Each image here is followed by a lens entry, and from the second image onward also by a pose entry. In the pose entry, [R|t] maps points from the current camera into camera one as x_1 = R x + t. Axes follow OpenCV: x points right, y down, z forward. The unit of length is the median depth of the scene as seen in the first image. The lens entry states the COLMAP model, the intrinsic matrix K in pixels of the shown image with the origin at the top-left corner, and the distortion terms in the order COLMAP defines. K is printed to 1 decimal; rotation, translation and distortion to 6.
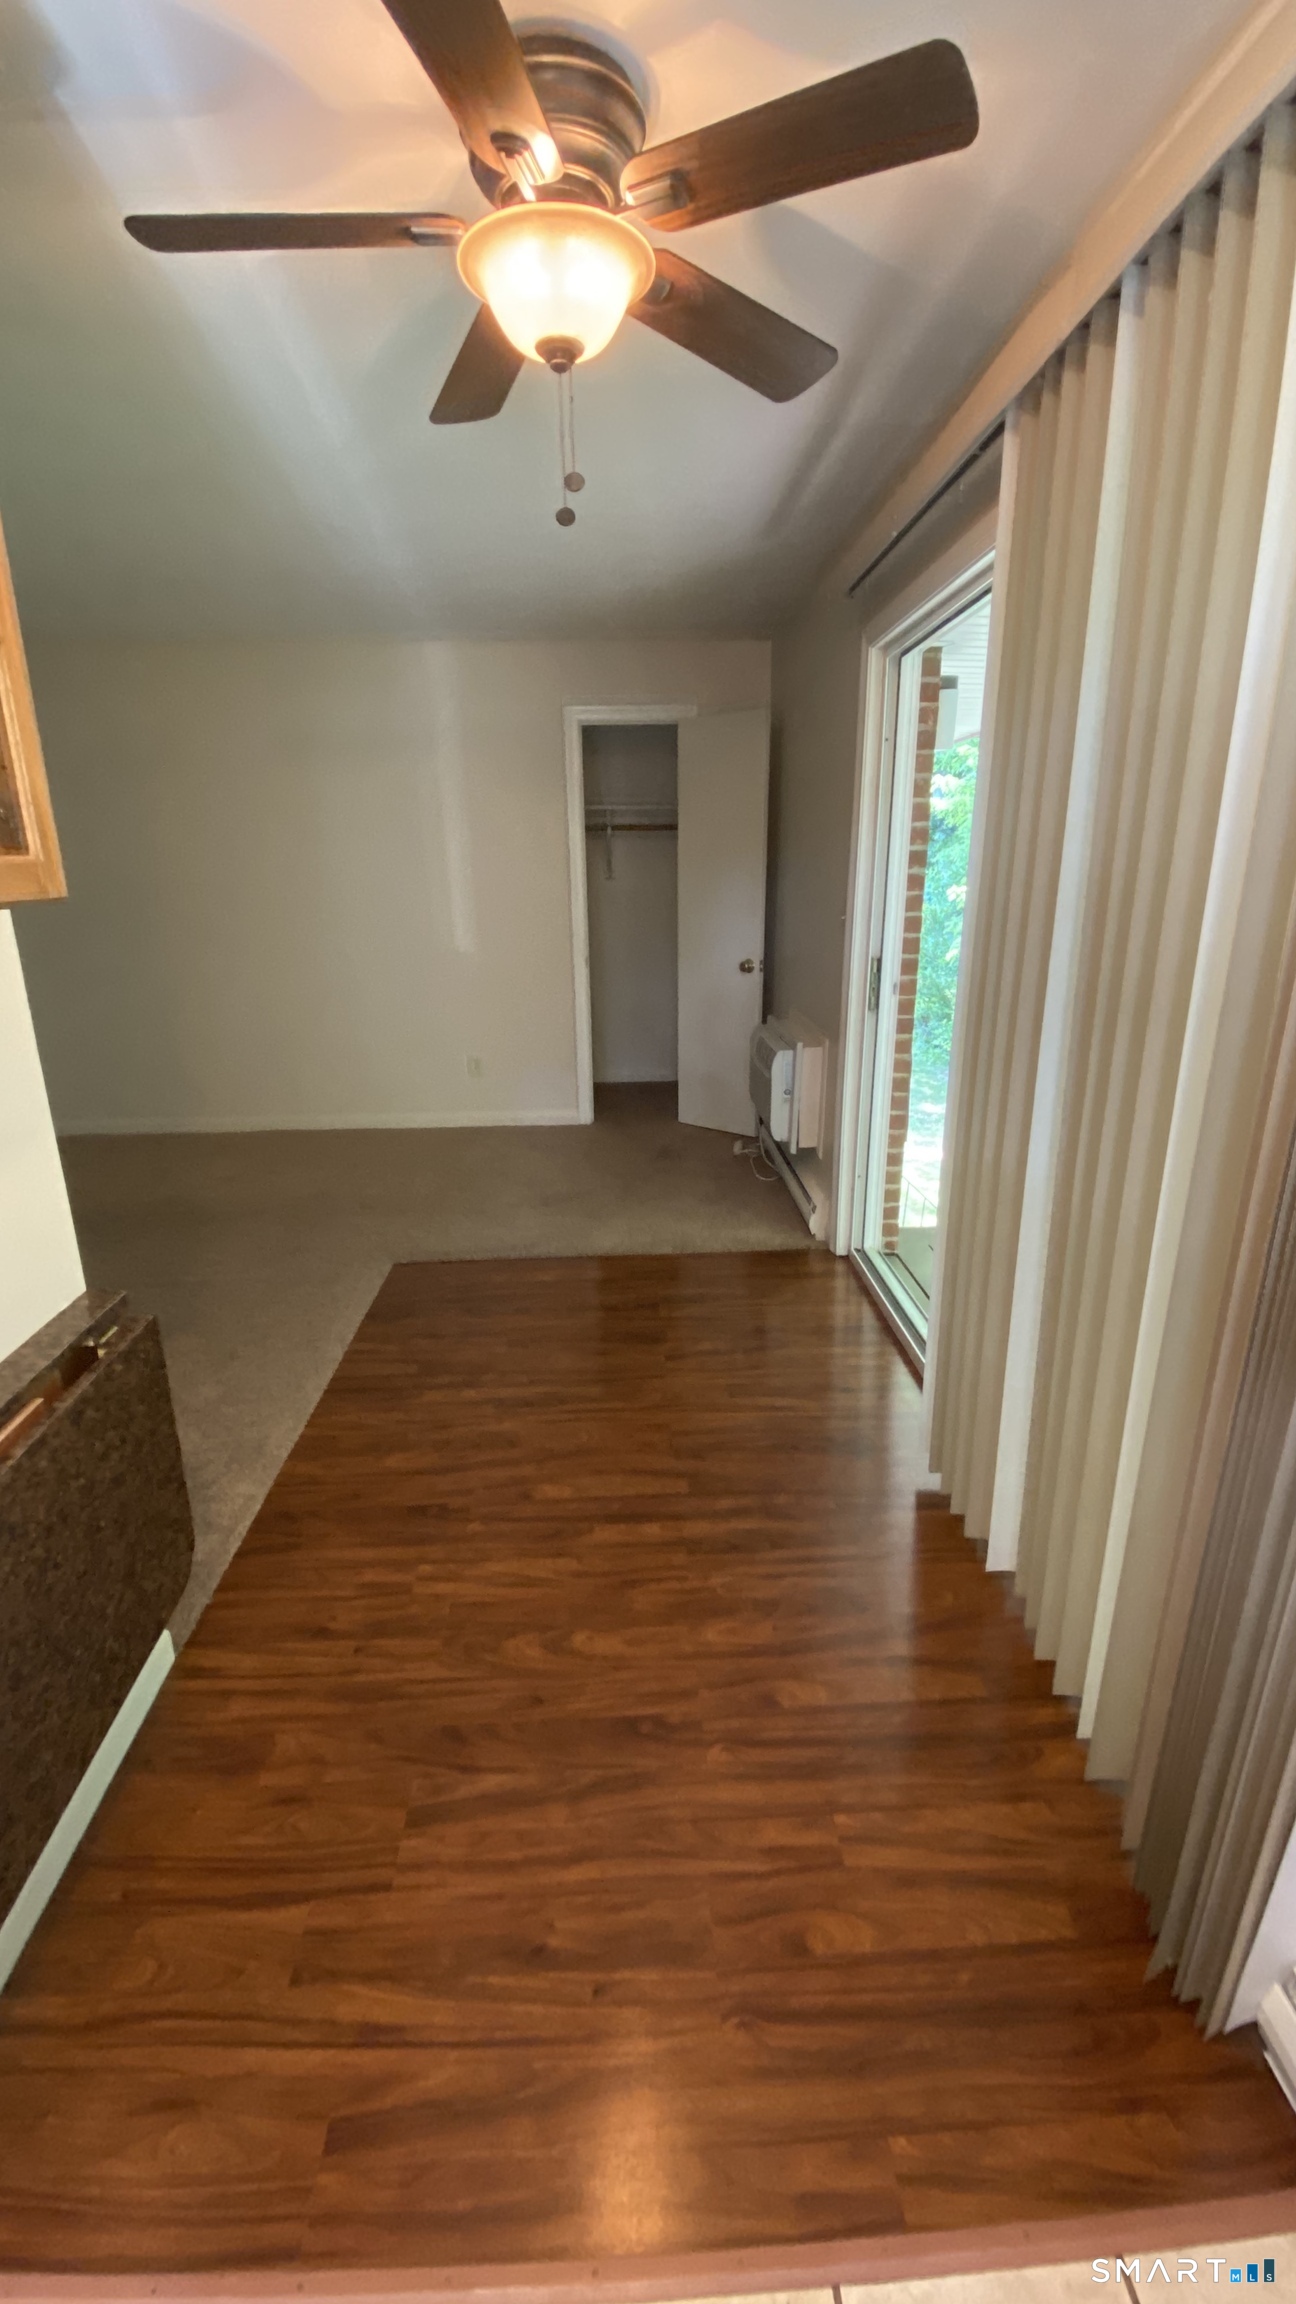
lens RADIAL K [[929.8, 0, 646.9], [0, 929.8, 1150.3], [0, 0, 1]] dist [0.013226, -0.019479]
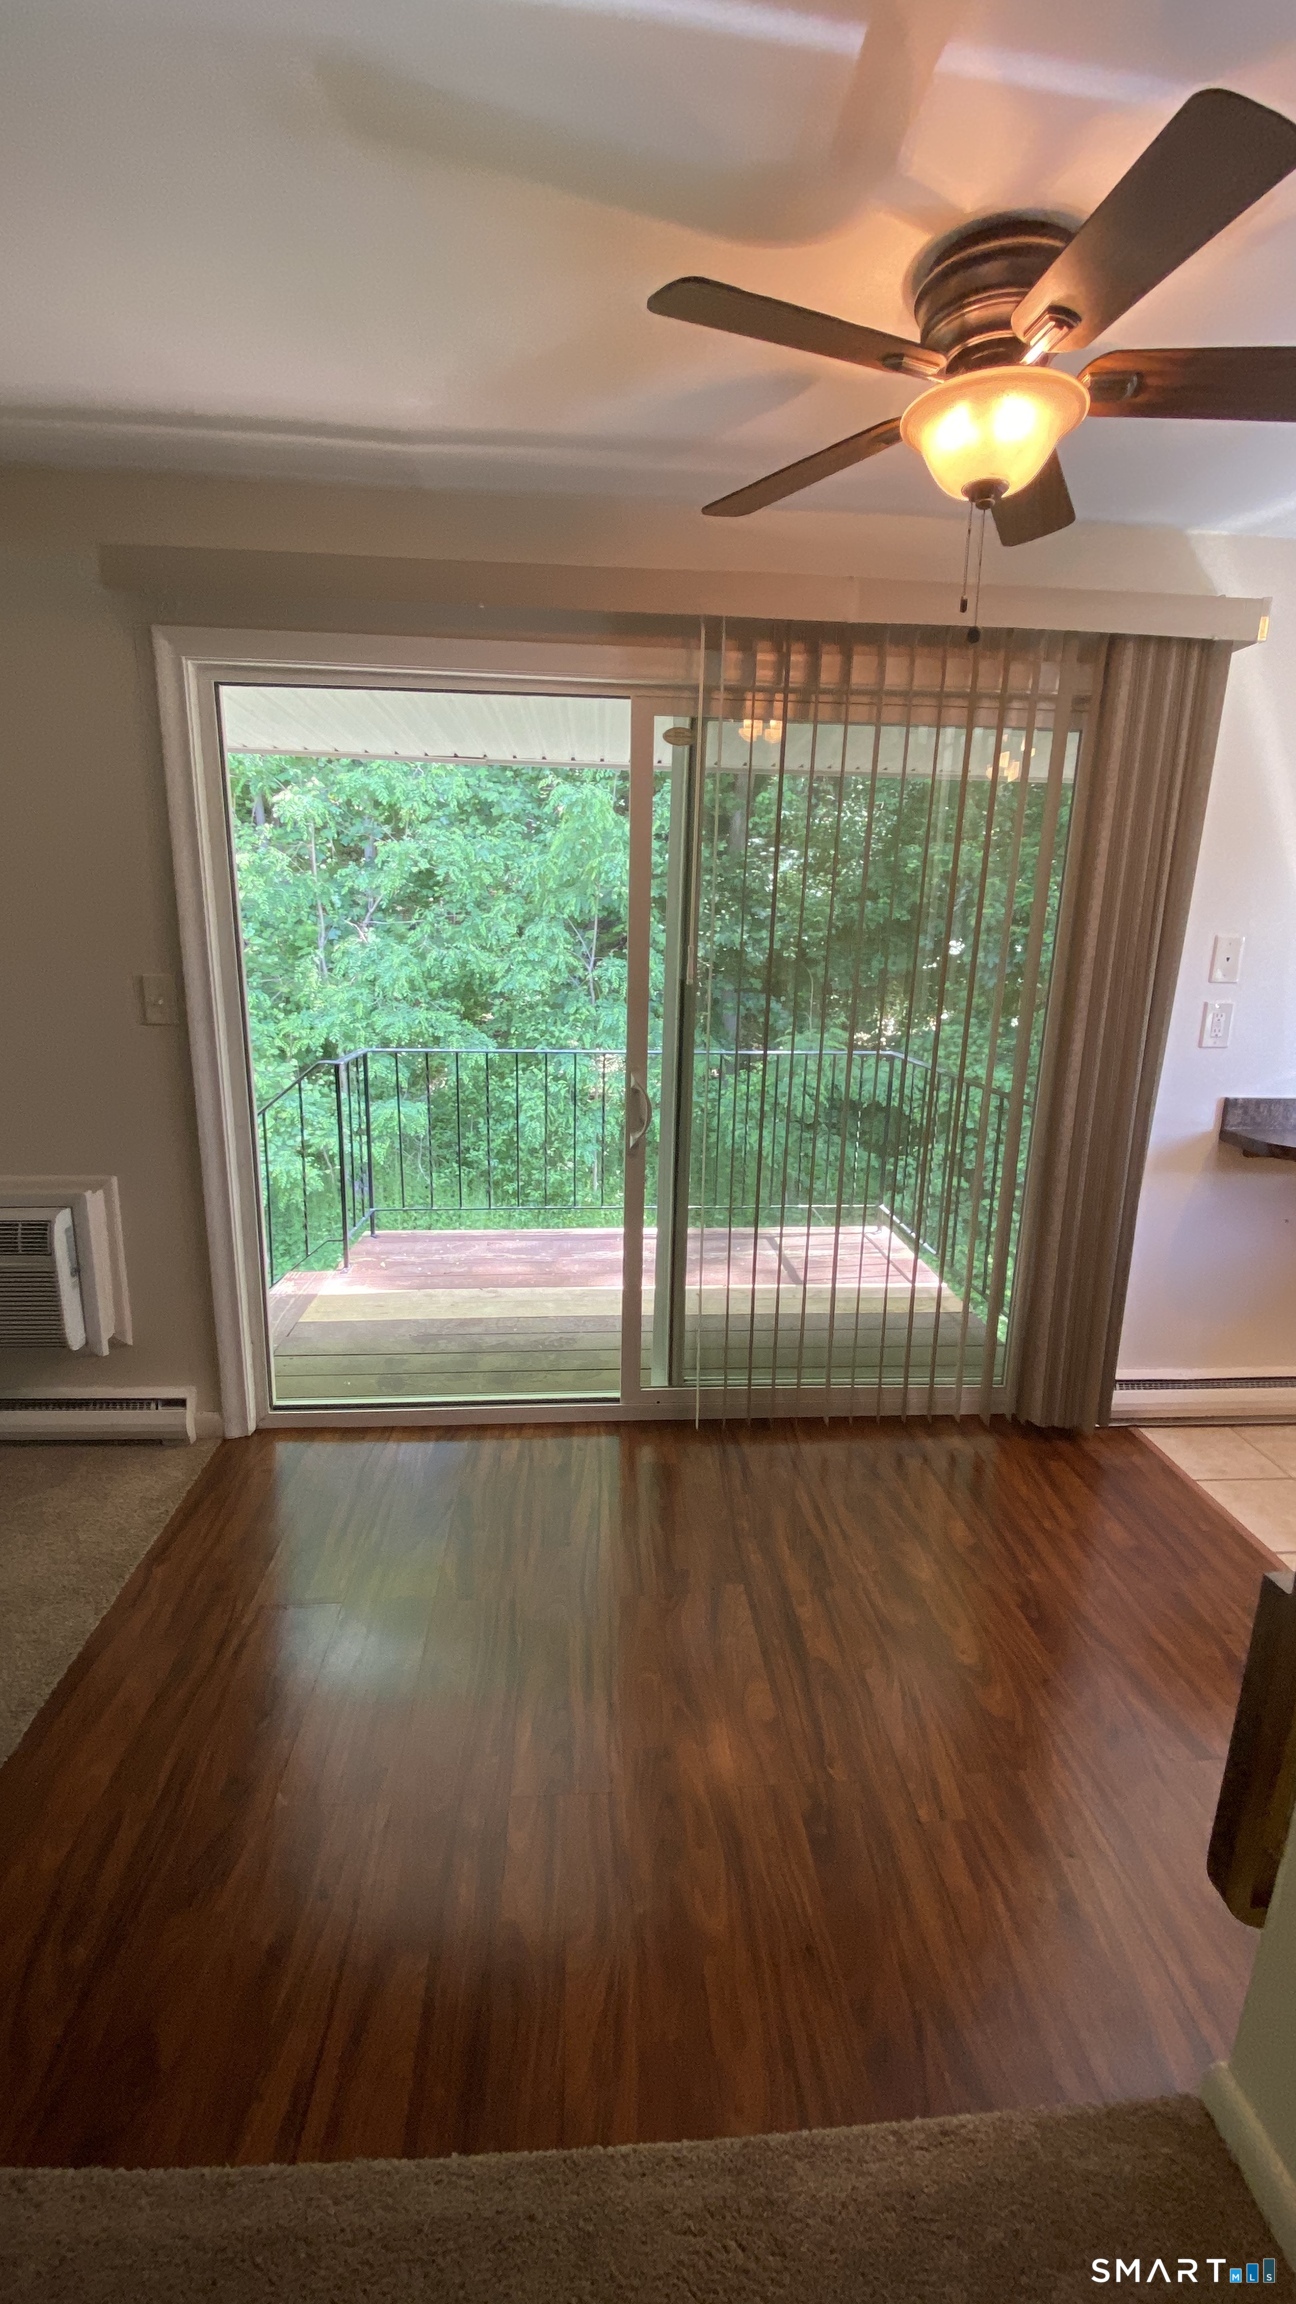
lens RADIAL K [[929.8, 0, 646.9], [0, 929.8, 1150.3], [0, 0, 1]] dist [0.013226, -0.019479]
pose [[-0.026320, -0.230669, 0.972676, -0.855960], [0.276685, 0.933320, 0.228822, -0.326799], [-0.960600, 0.275148, 0.039257, 1.014946]]
